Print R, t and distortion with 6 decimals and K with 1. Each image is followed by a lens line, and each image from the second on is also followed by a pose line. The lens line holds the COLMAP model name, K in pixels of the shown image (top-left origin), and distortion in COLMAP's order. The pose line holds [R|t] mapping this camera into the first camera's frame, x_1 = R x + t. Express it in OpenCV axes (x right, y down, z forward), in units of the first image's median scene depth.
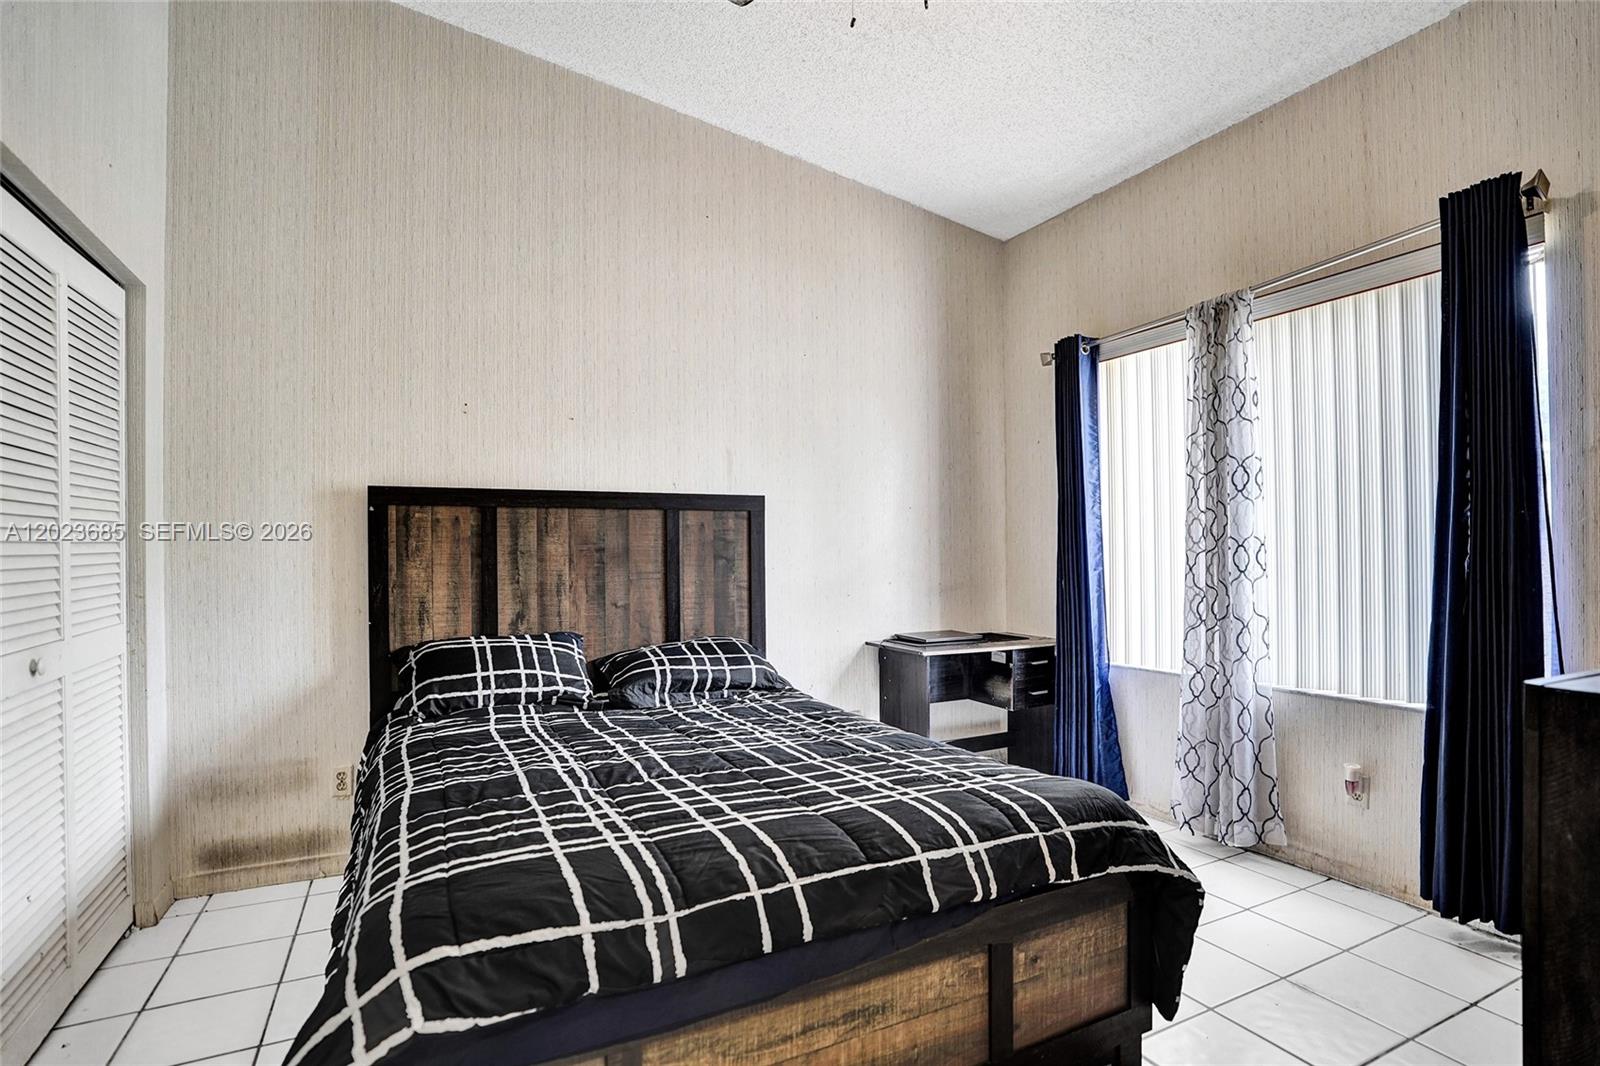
lens RADIAL K [[779.6, 0, 804.8], [0, 779.6, 536.0], [0, 0, 1]] dist [-0.085522, 0.026629]
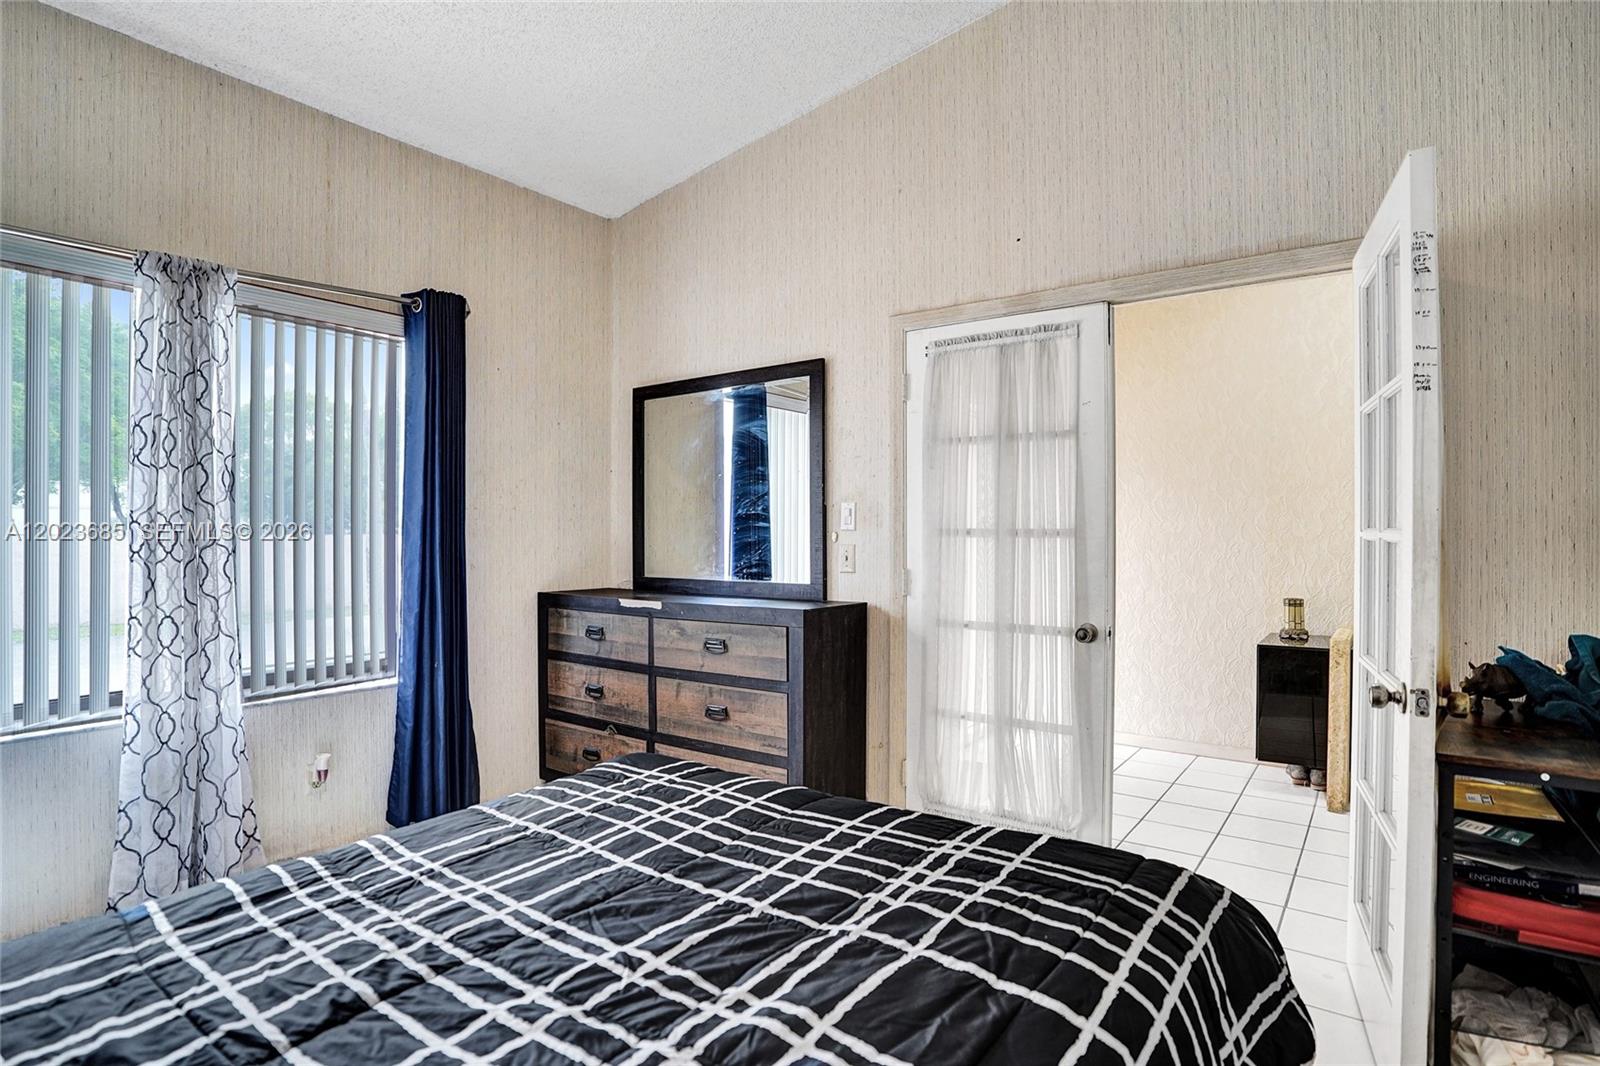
lens RADIAL K [[779.6, 0, 804.8], [0, 779.6, 536.0], [0, 0, 1]] dist [-0.085522, 0.026629]
pose [[-0.421139, 0.008186, 0.906959, -0.804654], [-0.007682, 0.999891, -0.012592, -0.007998], [-0.906963, -0.012270, -0.421031, 1.196773]]
